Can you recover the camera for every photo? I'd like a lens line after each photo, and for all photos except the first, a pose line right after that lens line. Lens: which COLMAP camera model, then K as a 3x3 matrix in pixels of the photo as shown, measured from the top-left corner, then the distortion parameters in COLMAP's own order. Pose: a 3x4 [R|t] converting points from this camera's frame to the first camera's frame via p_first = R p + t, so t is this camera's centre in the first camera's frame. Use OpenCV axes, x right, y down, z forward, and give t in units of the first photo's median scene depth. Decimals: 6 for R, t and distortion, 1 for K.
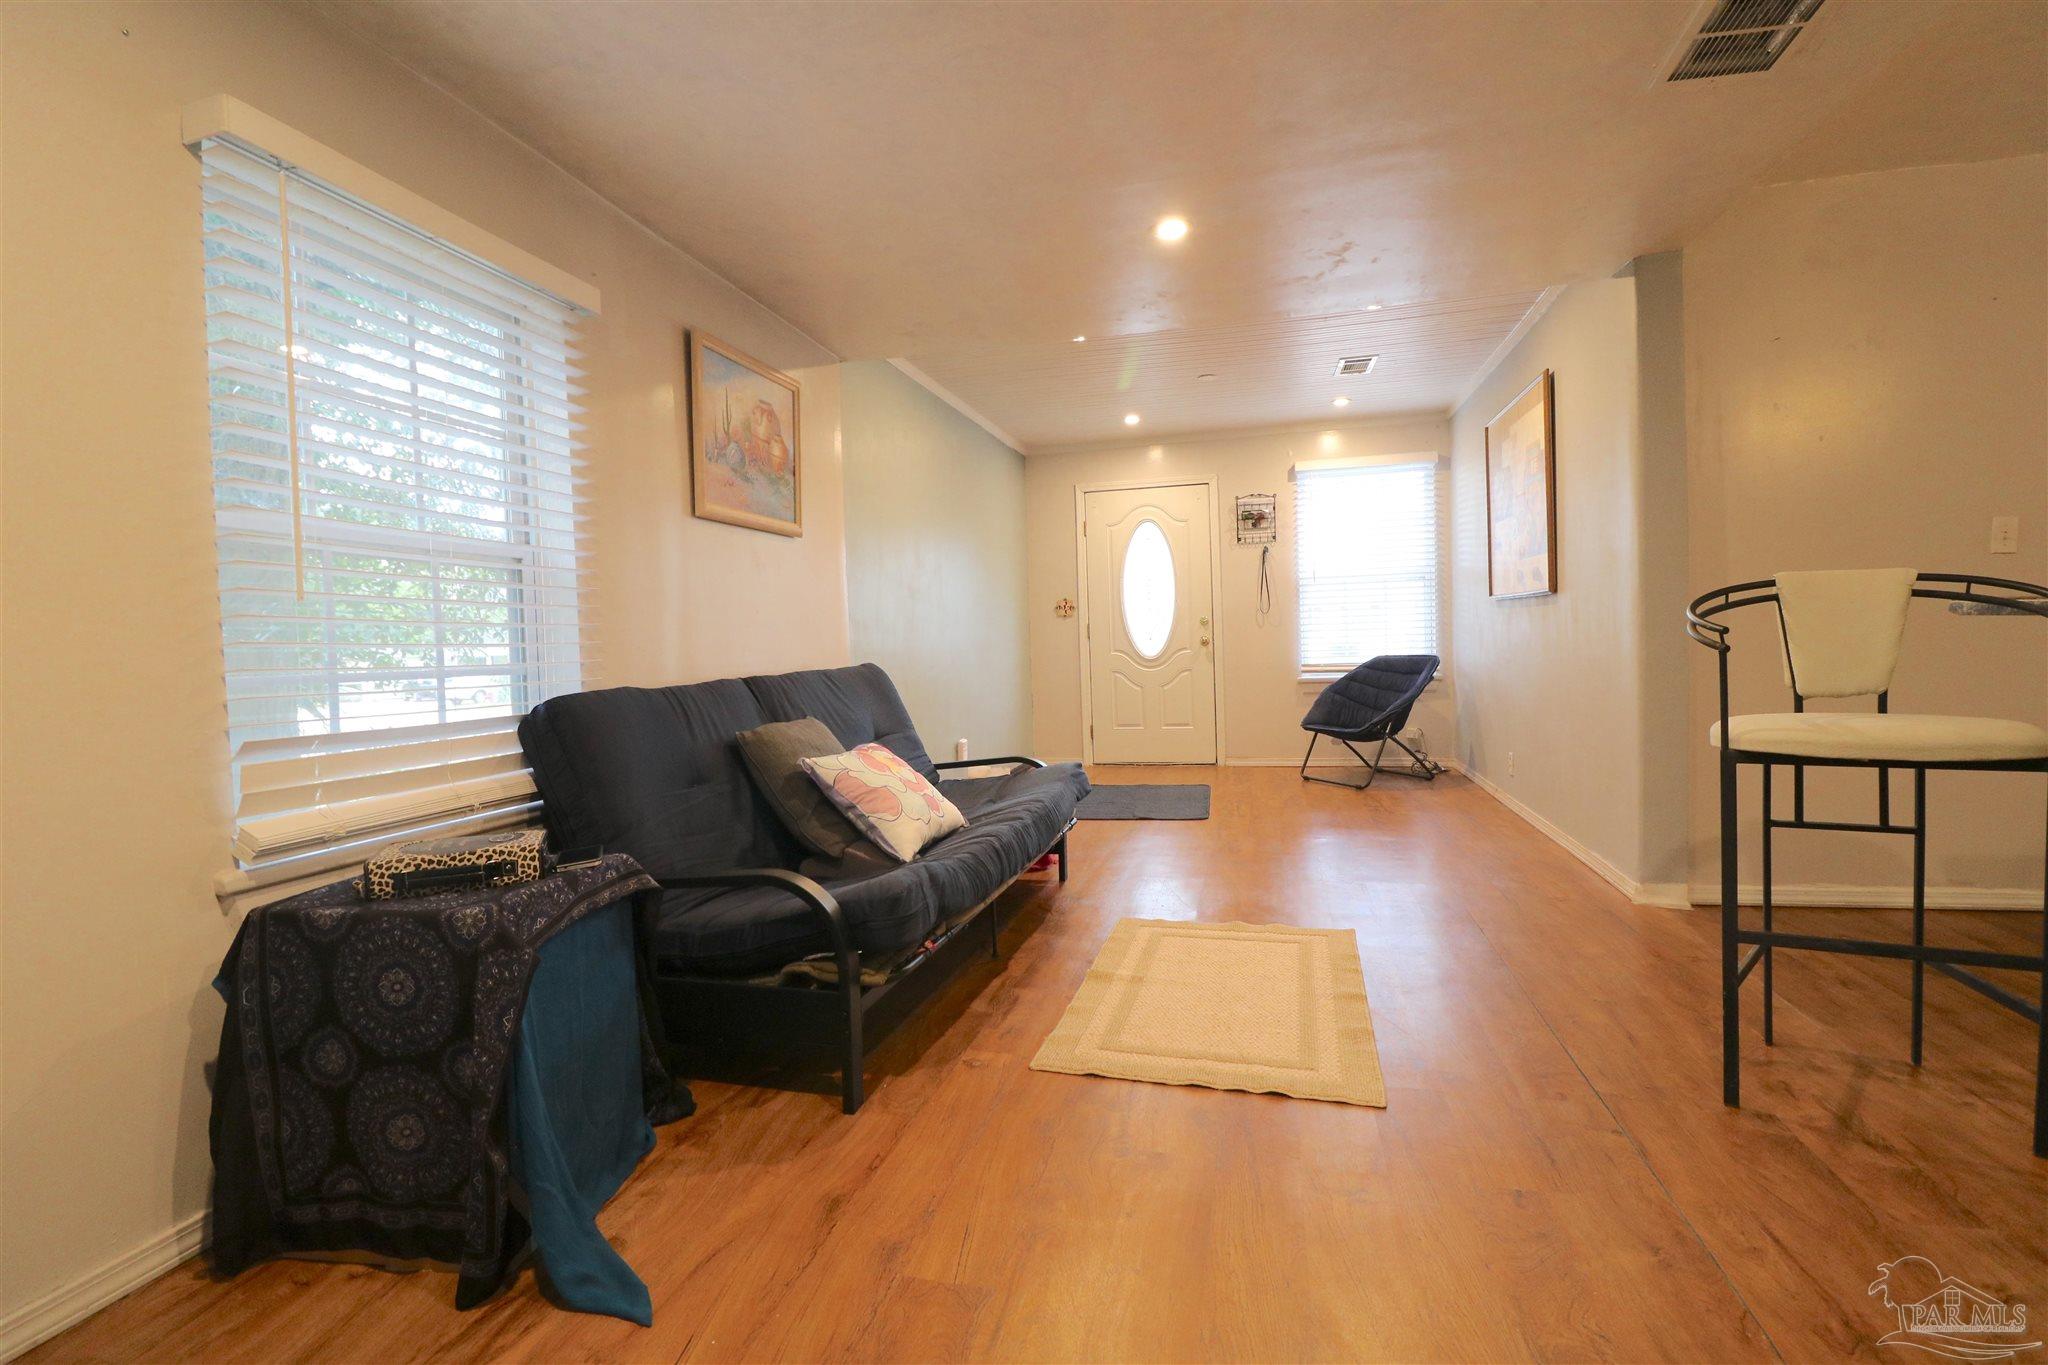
lens RADIAL K [[960.9, 0, 1025.2], [0, 960.9, 675.8], [0, 0, 1]] dist [-0.002104, -0.011592]
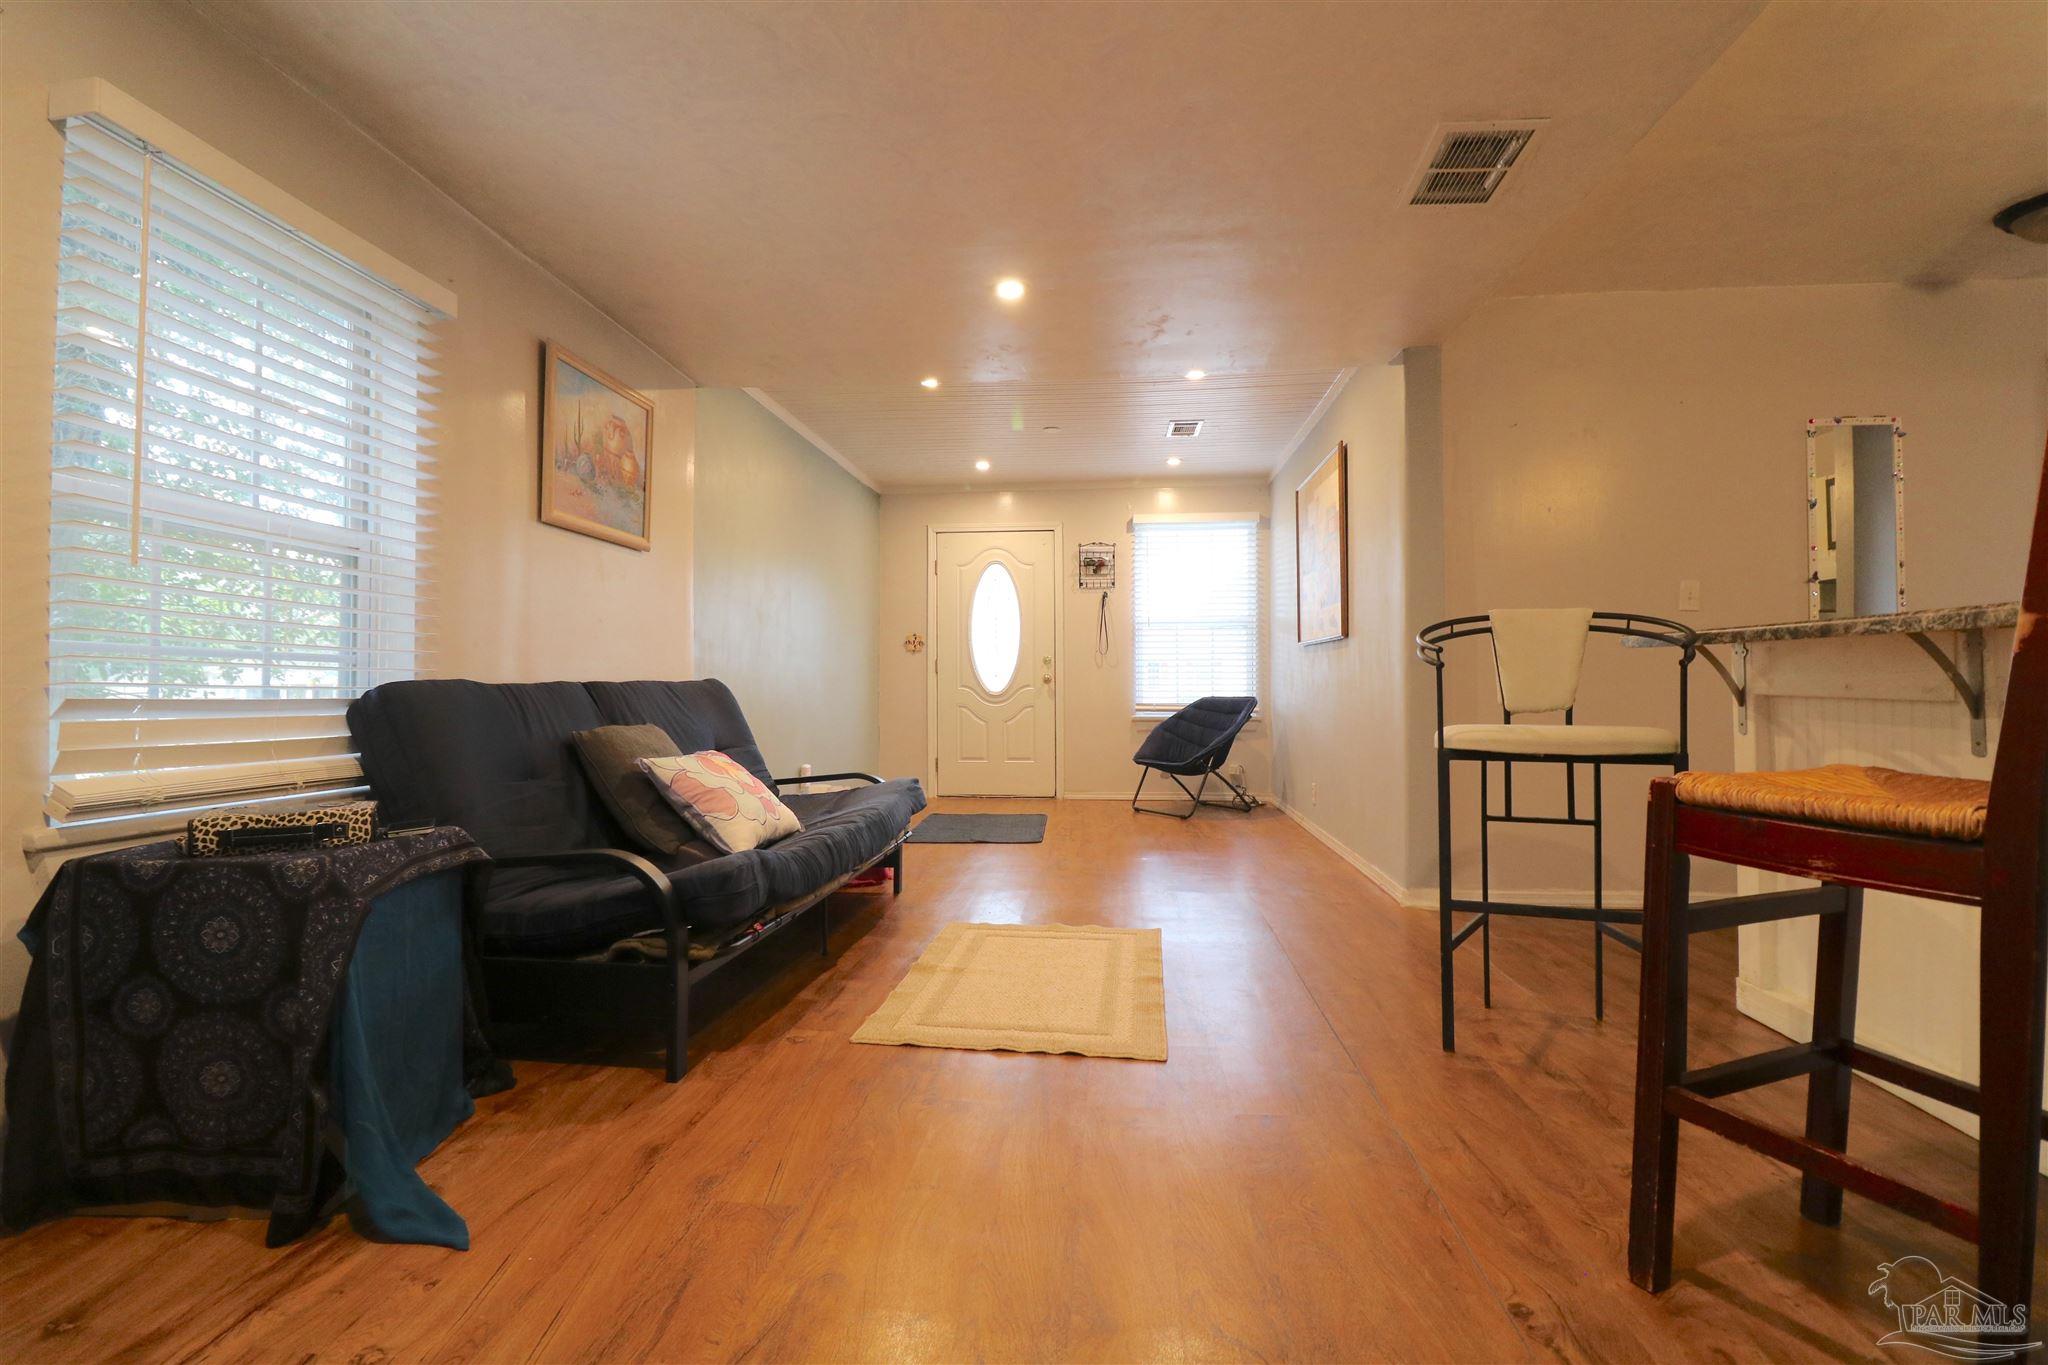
lens RADIAL K [[960.9, 0, 1026.8], [0, 960.9, 674.3], [0, 0, 1]] dist [-0.002104, -0.011592]
pose [[0.988134, 0.032398, 0.150136, 0.024961], [-0.024446, 0.998214, -0.054512, 0.052959], [-0.151634, 0.050195, 0.987161, -0.103508]]
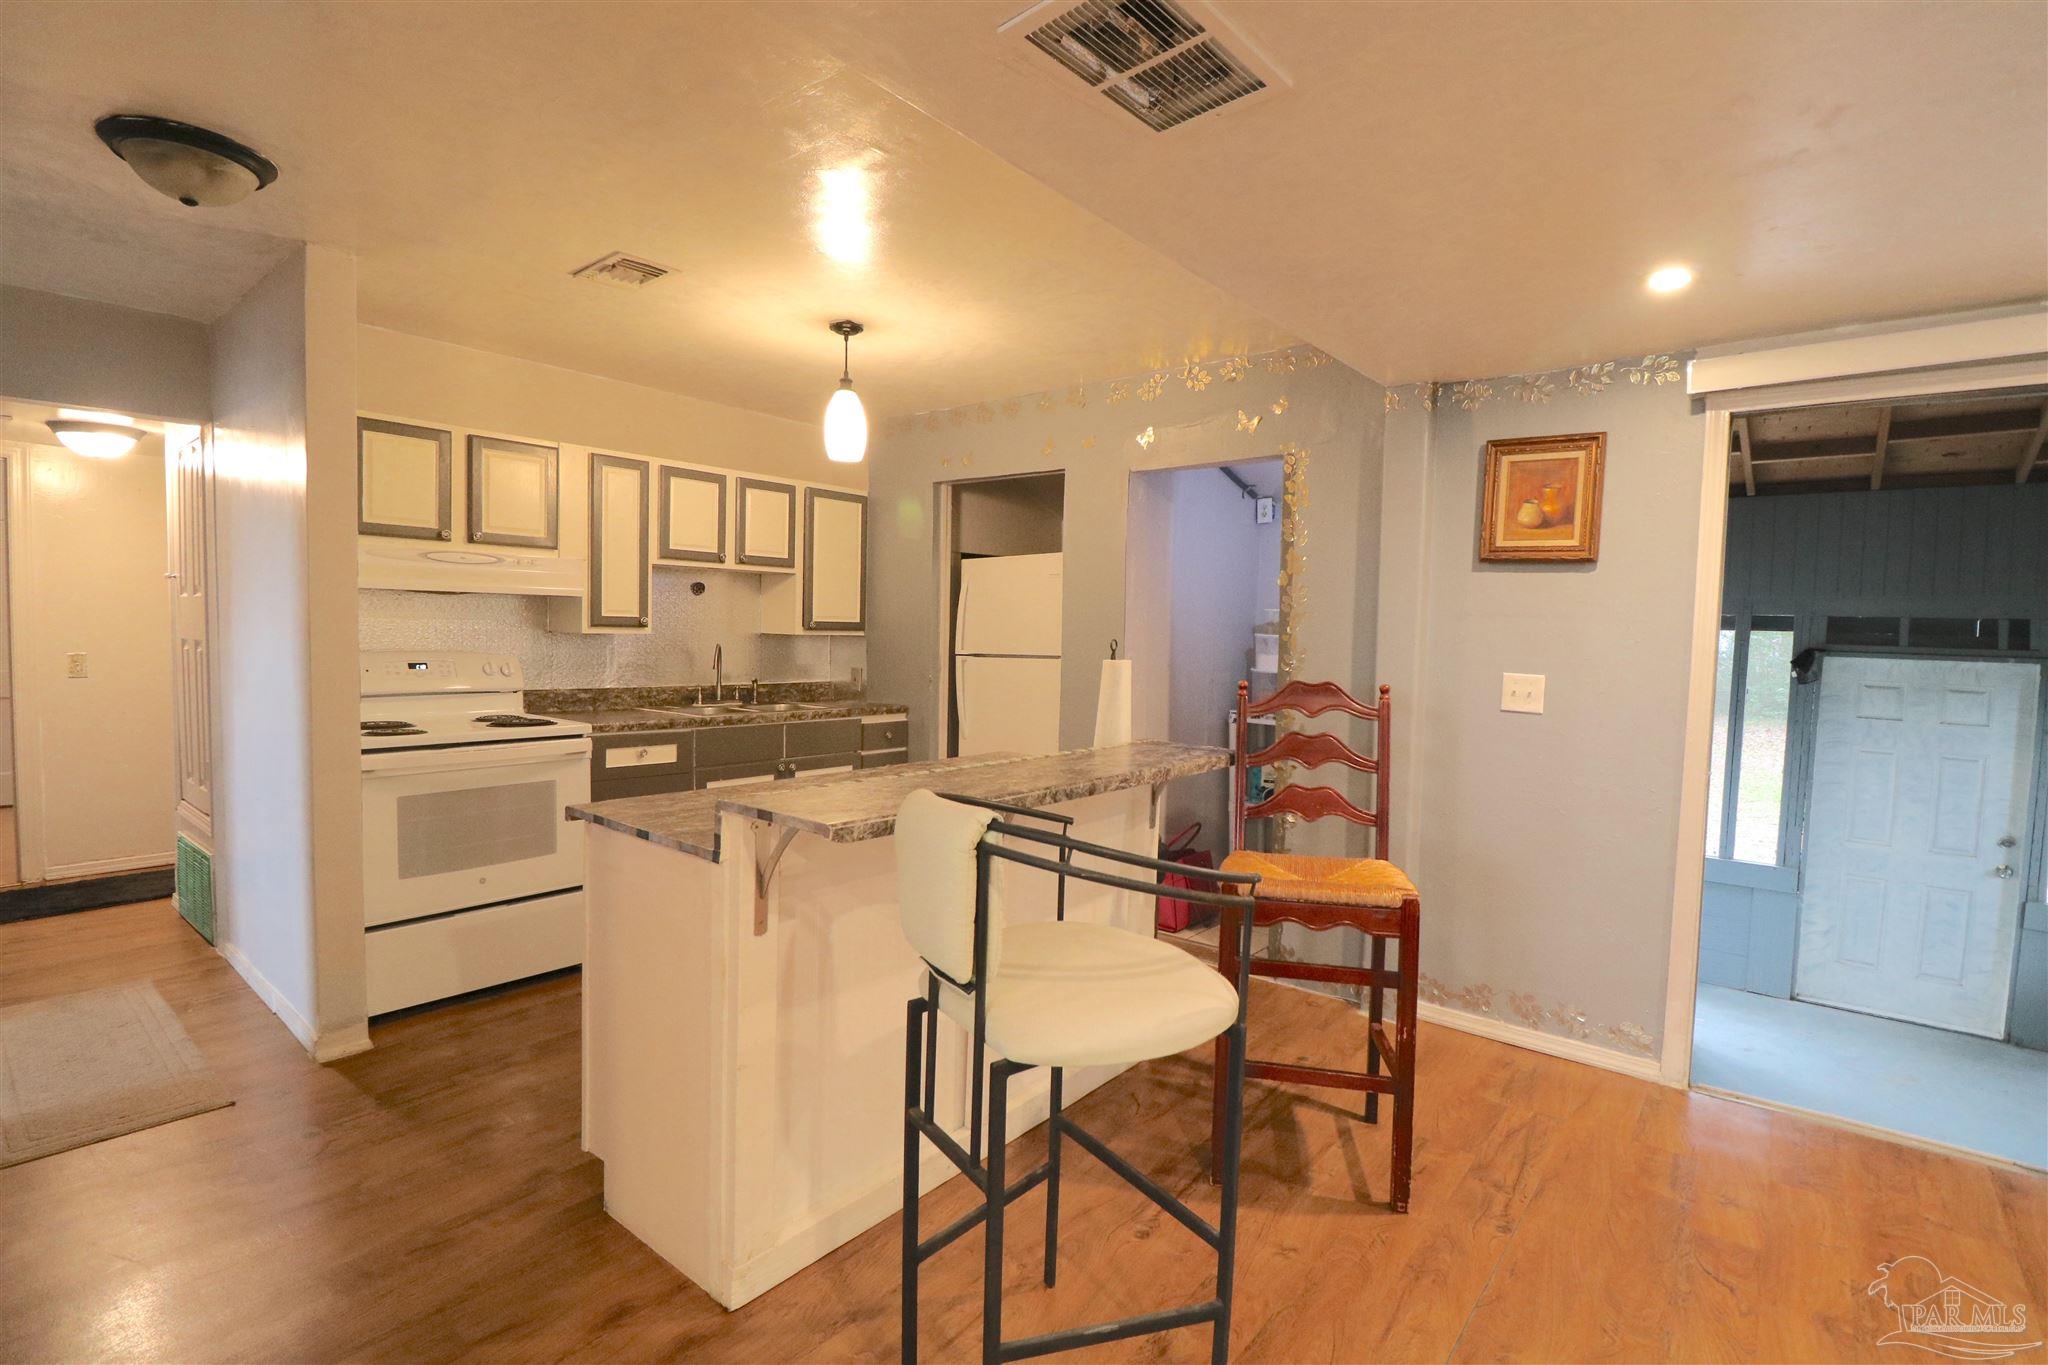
lens RADIAL K [[960.9, 0, 1029.3], [0, 960.9, 678.6], [0, 0, 1]] dist [-0.002104, -0.011592]
pose [[-0.910507, -0.019263, 0.413045, 0.482388], [0.011812, 0.997295, 0.072550, -0.233668], [-0.413325, 0.070936, -0.907816, 1.518380]]
